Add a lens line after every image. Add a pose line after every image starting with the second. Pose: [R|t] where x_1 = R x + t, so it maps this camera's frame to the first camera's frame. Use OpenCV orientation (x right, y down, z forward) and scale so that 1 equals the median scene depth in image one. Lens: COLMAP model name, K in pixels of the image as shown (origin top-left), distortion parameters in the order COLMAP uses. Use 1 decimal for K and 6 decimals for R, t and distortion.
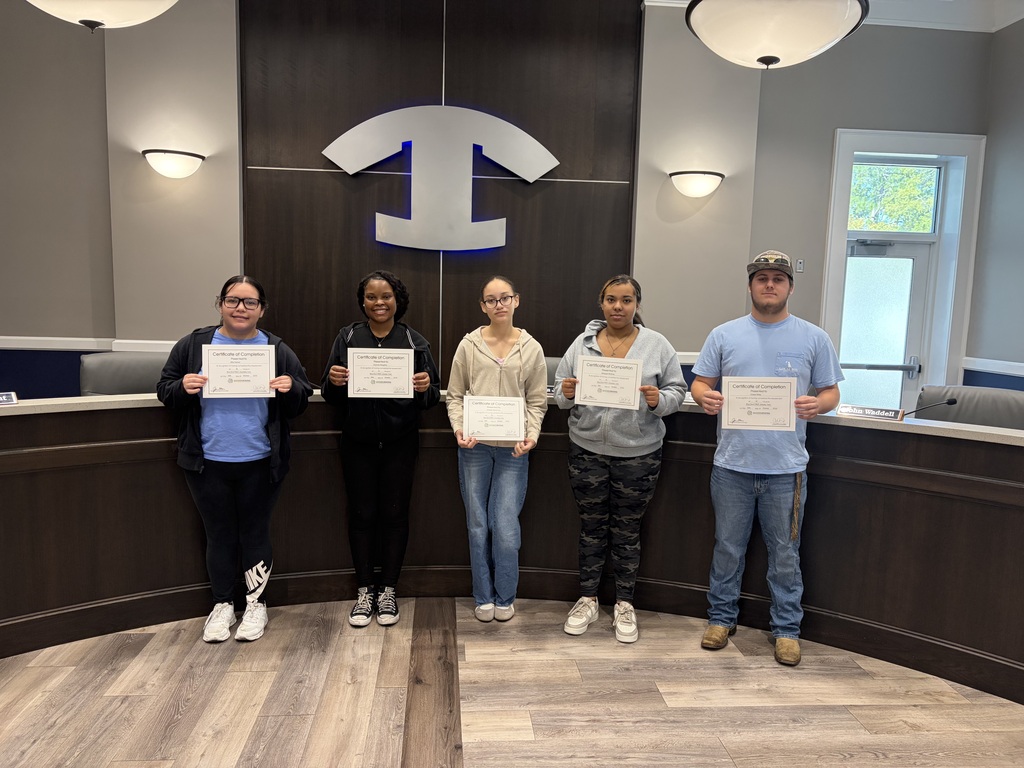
lens RADIAL K [[794.6, 0, 512.4], [0, 794.6, 387.8], [0, 0, 1]] dist [-0.012207, 0.002103]
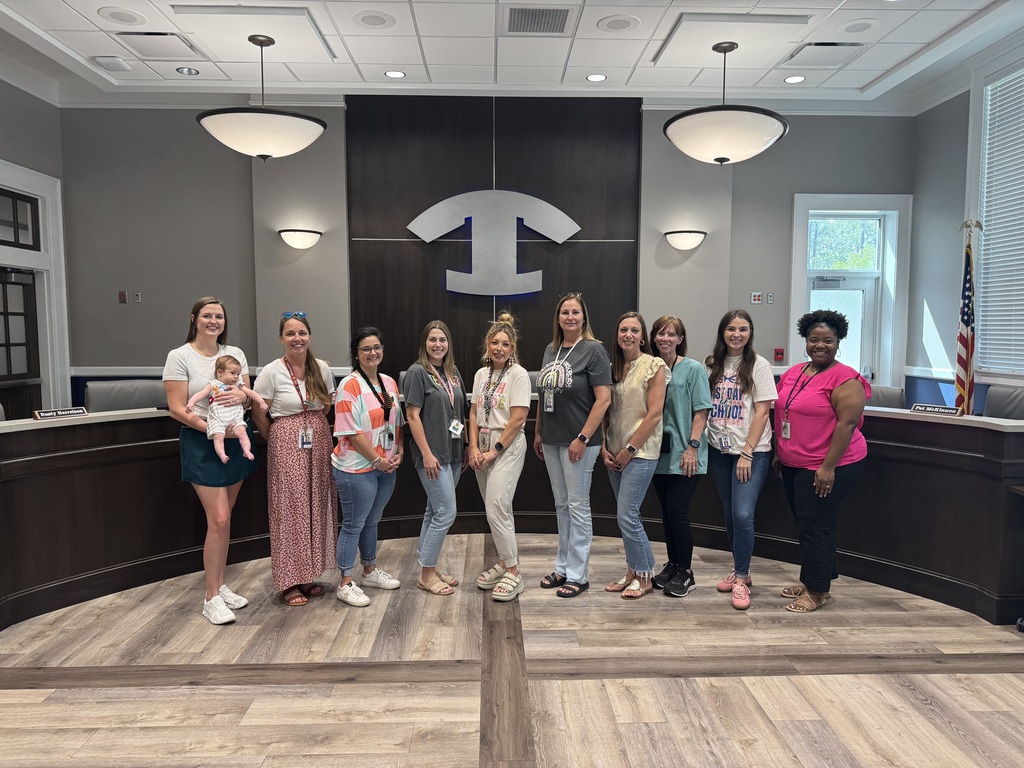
lens RADIAL K [[724.1, 0, 508.9], [0, 724.1, 380.8], [0, 0, 1]] dist [0.009950, -0.017333]
pose [[0.997737, -0.022537, -0.063343, 0.009162], [0.019868, 0.998901, -0.042459, 0.023703], [0.064230, 0.041104, 0.997088, -0.220752]]
